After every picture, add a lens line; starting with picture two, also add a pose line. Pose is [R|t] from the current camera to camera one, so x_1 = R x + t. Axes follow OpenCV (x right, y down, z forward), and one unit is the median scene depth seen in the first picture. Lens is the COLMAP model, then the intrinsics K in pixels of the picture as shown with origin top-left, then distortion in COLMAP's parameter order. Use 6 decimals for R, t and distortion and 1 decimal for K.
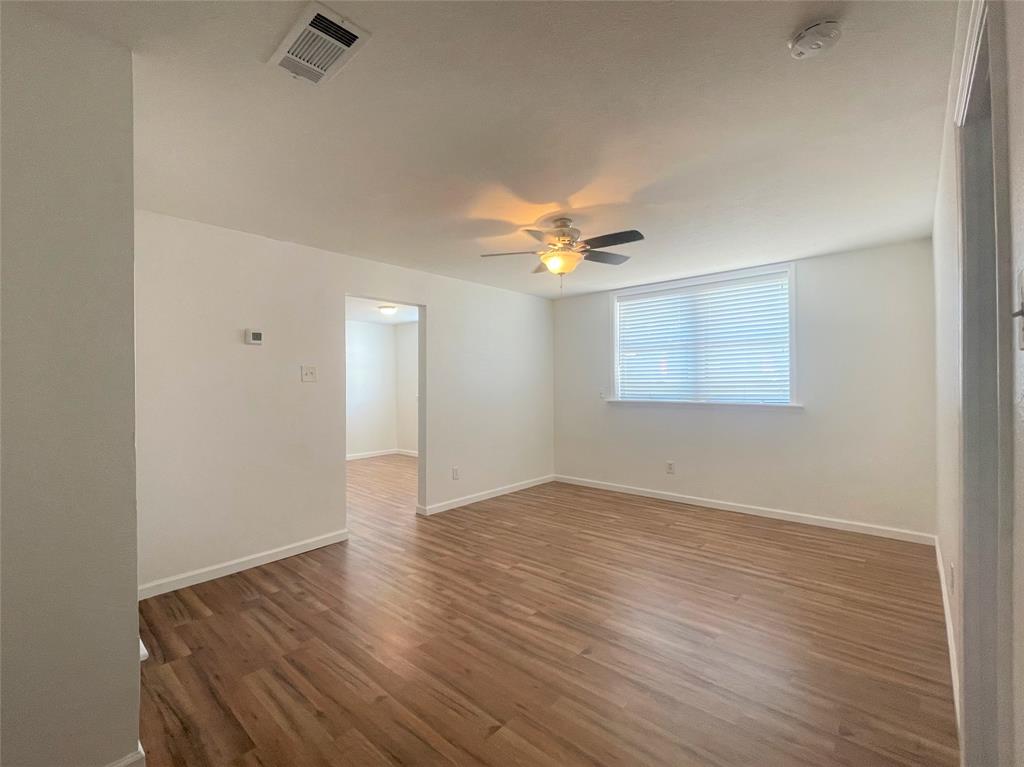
lens RADIAL K [[461.6, 0, 459.2], [0, 461.6, 391.8], [0, 0, 1]] dist [-0.005354, -0.000728]
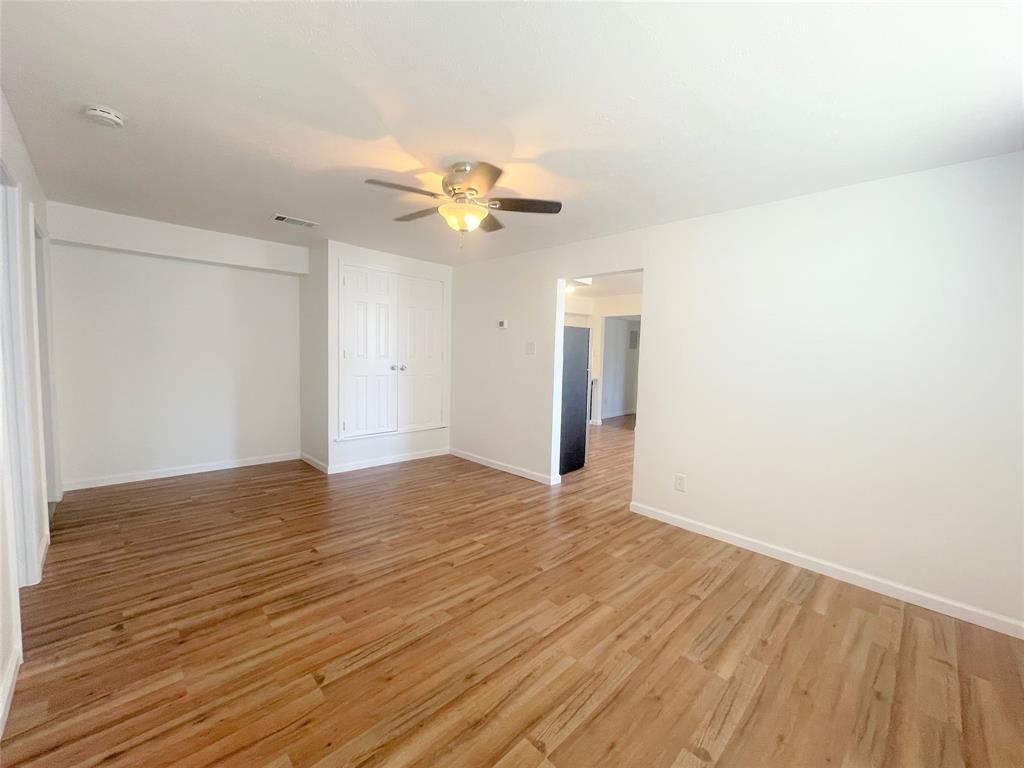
lens RADIAL K [[417.4, 0, 511.4], [0, 417.4, 386.8], [0, 0, 1]] dist [-0.001717, -0.000777]
pose [[-0.010869, 0.097483, -0.995178, 0.996515], [-0.049487, 0.993965, 0.097905, -0.048634], [0.998716, 0.050312, -0.005979, 1.074309]]
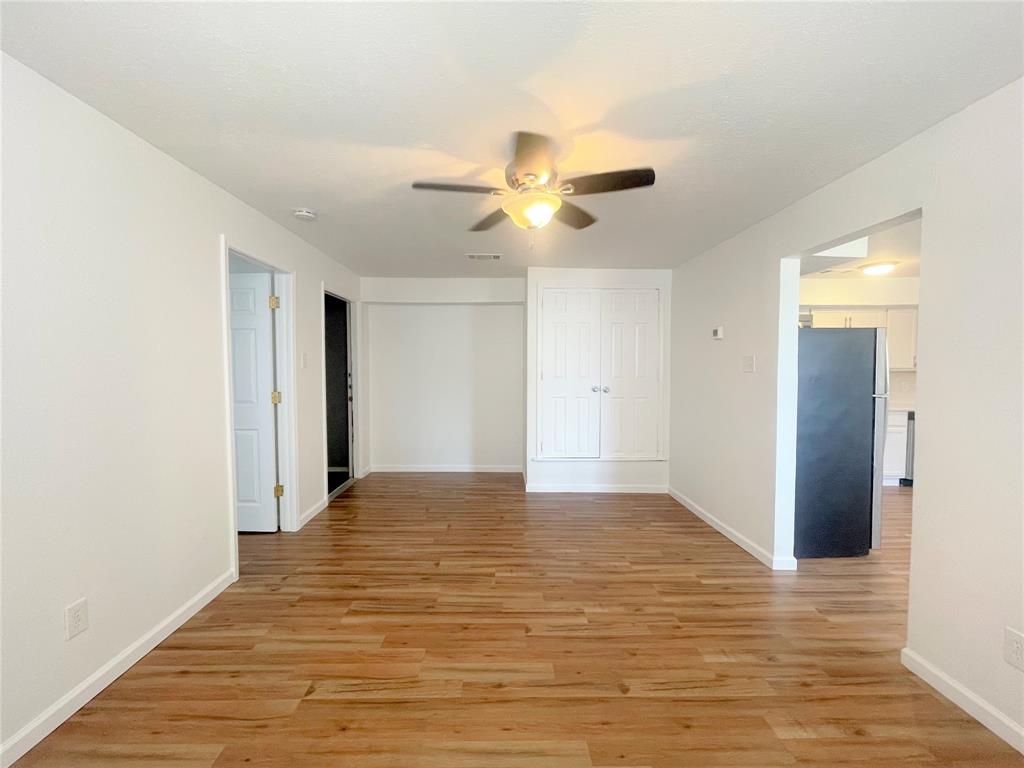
lens RADIAL K [[417.4, 0, 510.2], [0, 417.4, 386.5], [0, 0, 1]] dist [-0.001717, -0.000777]
pose [[-0.694622, 0.047295, -0.717819, 0.702481], [-0.006453, 0.997387, 0.071959, -0.056889], [0.719346, 0.054616, -0.692501, 1.392997]]
